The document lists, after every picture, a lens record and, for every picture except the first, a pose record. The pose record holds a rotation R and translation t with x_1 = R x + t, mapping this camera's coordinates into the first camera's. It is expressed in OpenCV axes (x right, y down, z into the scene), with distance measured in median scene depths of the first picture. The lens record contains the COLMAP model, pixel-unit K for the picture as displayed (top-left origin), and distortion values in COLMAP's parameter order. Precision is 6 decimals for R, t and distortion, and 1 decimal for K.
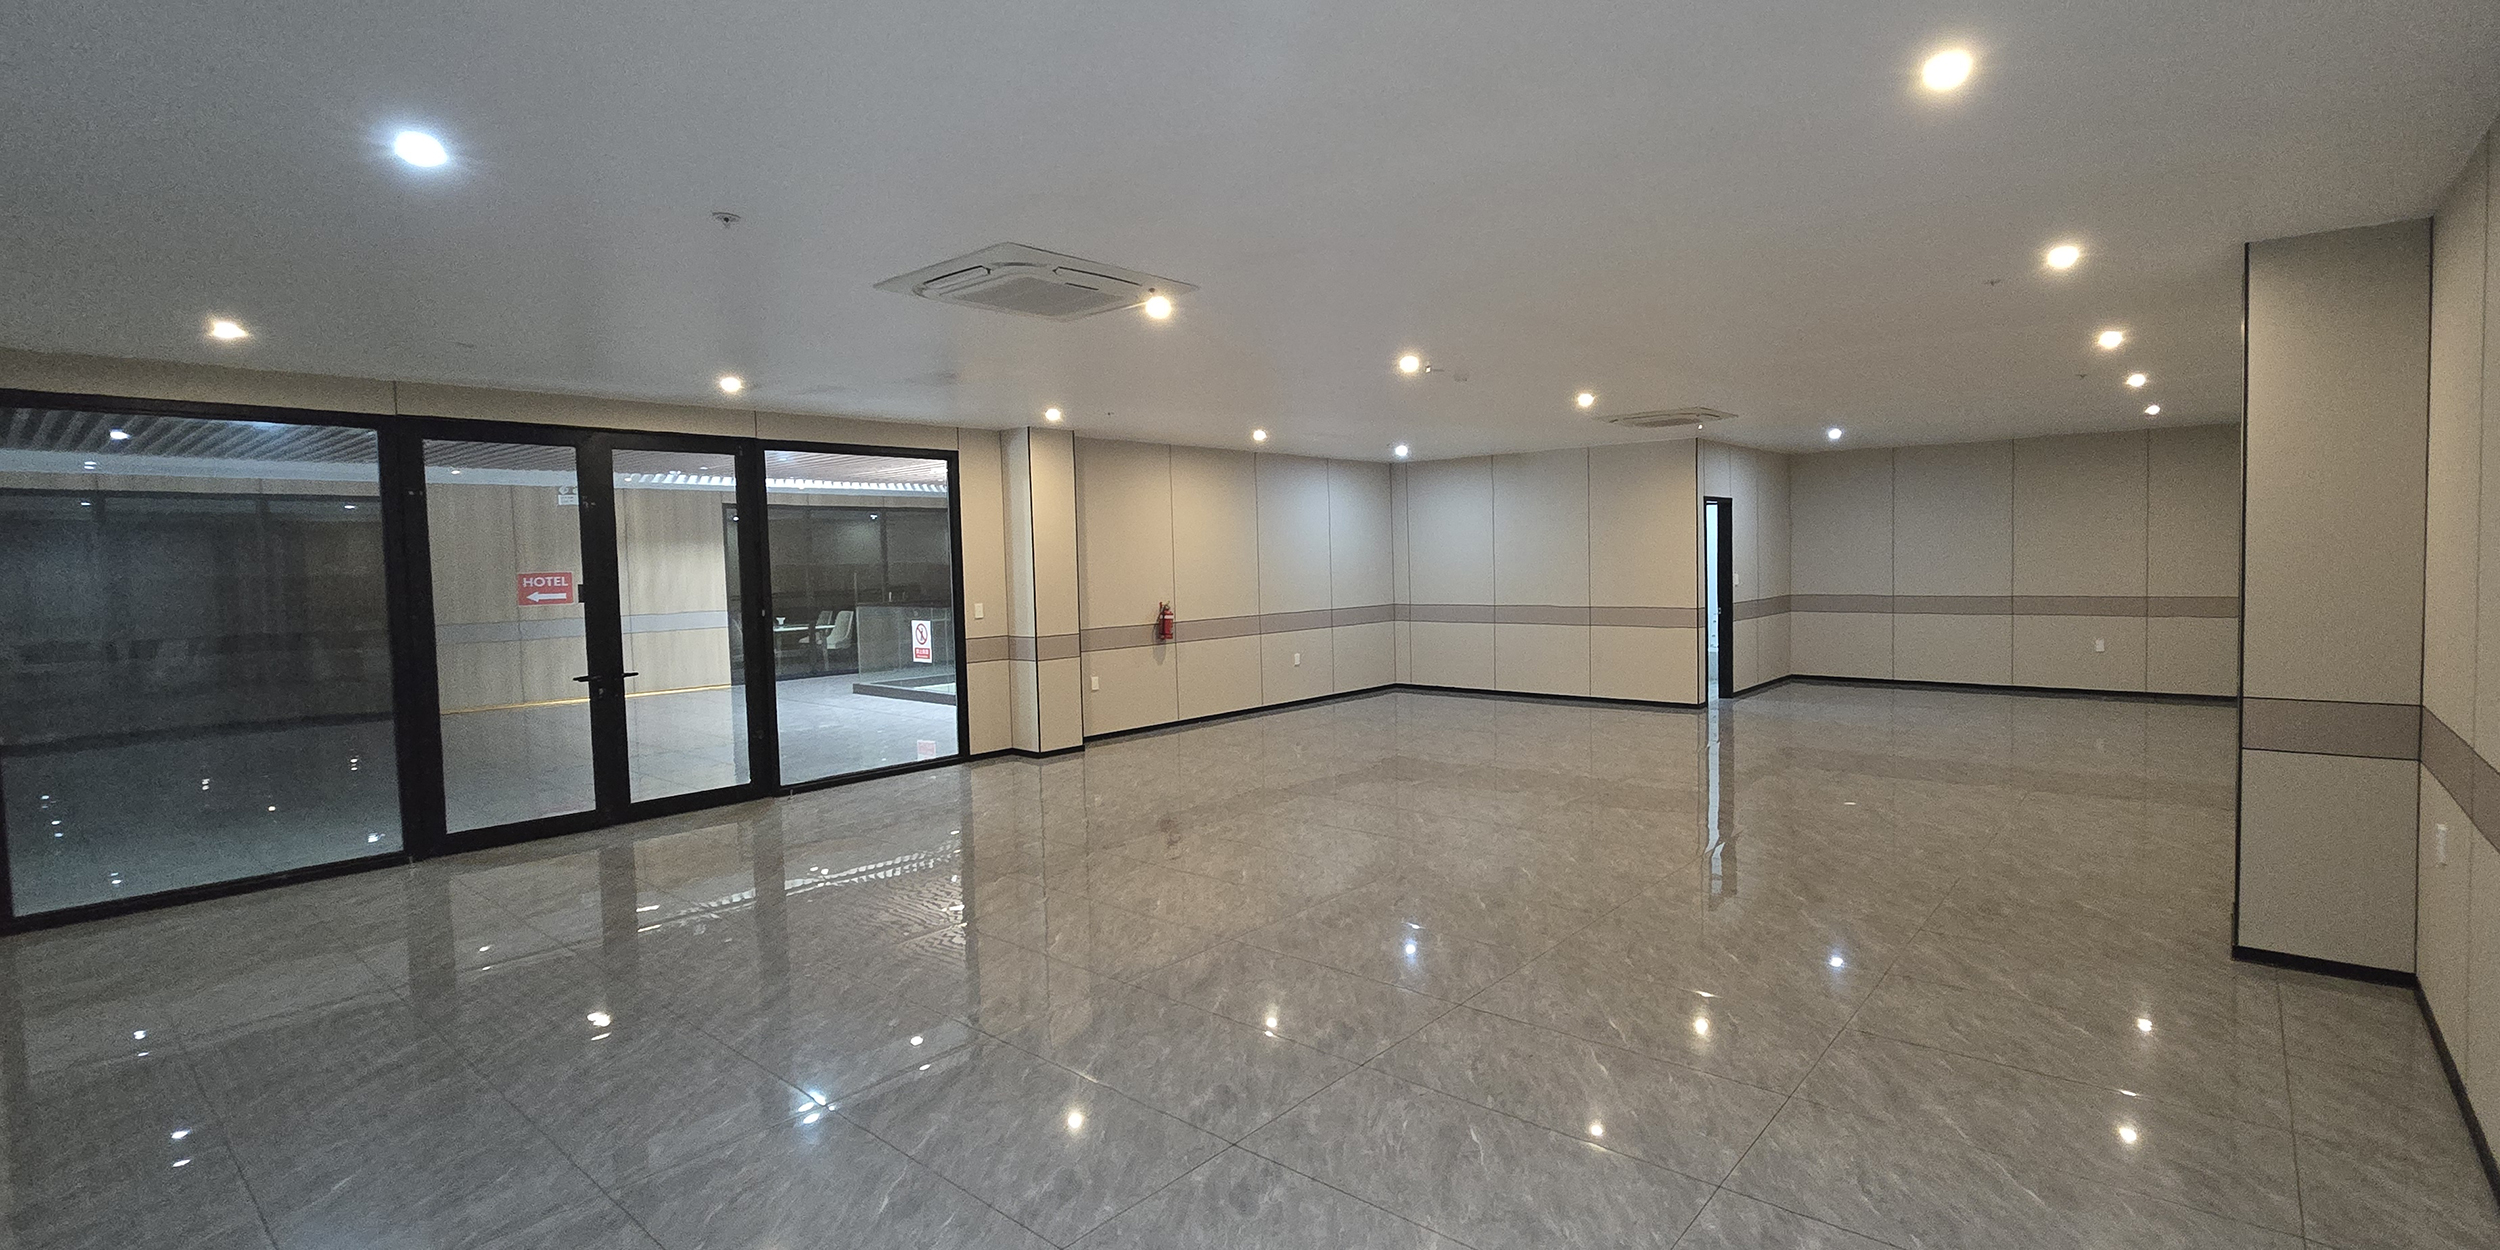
lens RADIAL K [[1109.6, 0, 1329.7], [0, 1109.6, 621.1], [0, 0, 1]] dist [0.002196, -0.000625]
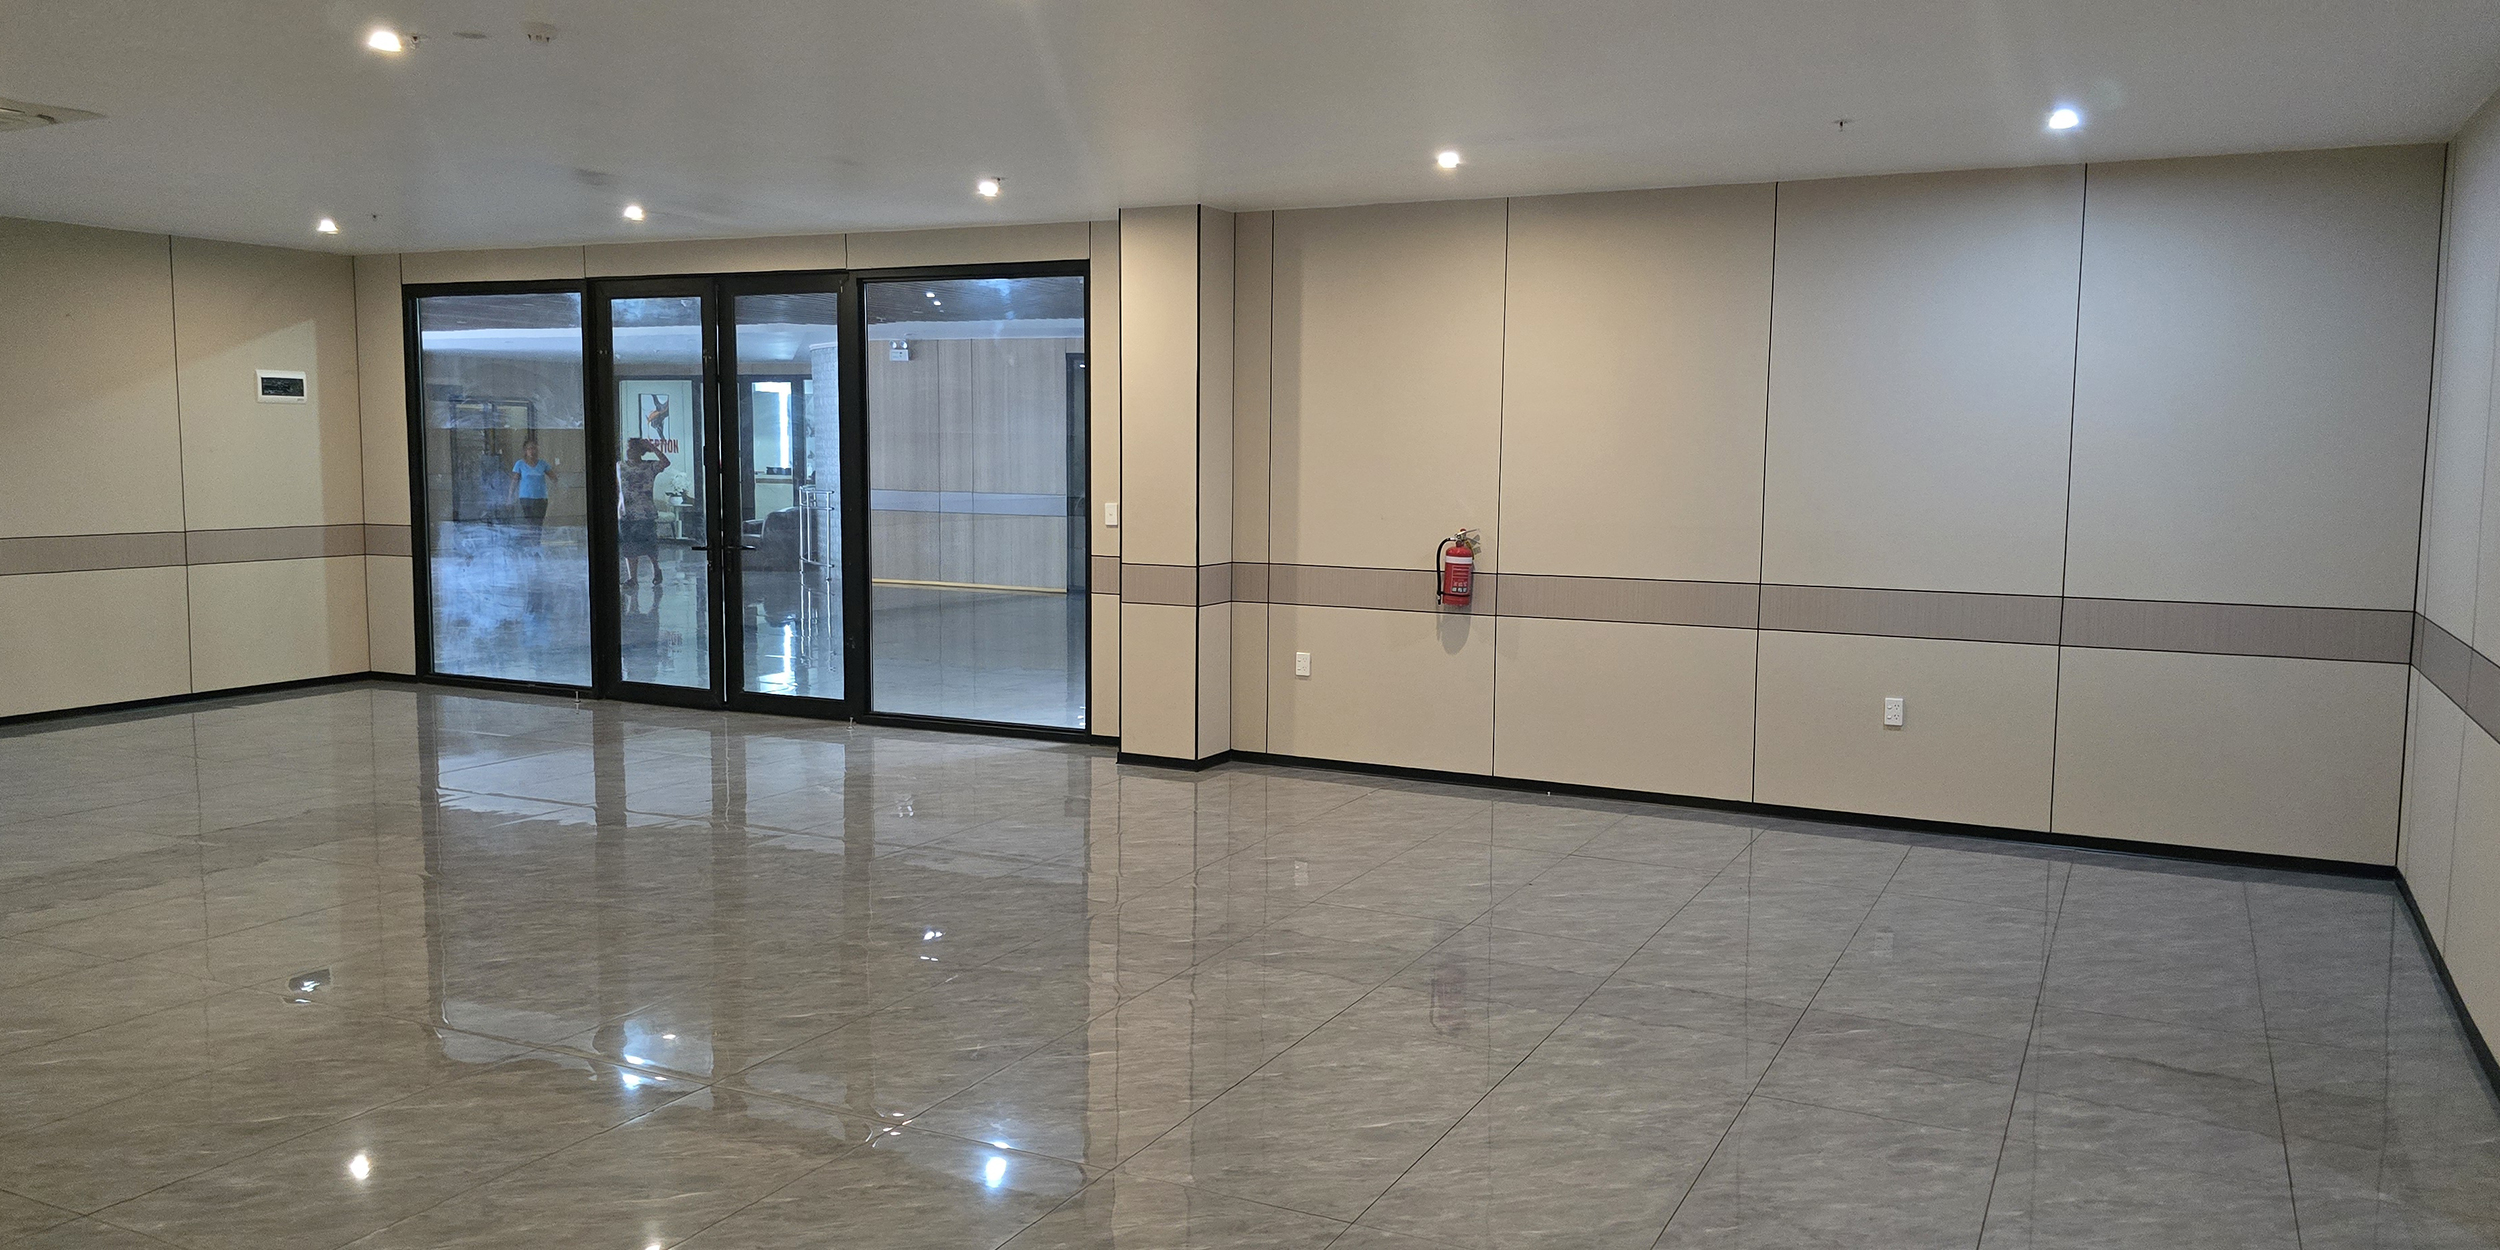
lens RADIAL K [[1827.3, 0, 1266.6], [0, 1827.3, 629.0], [0, 0, 1]] dist [0.065550, -0.034137]
pose [[0.228049, 0.121957, -0.965982, 0.626524], [-0.072762, 0.991485, 0.107999, -0.054805], [0.970927, 0.045658, 0.234980, 0.738278]]
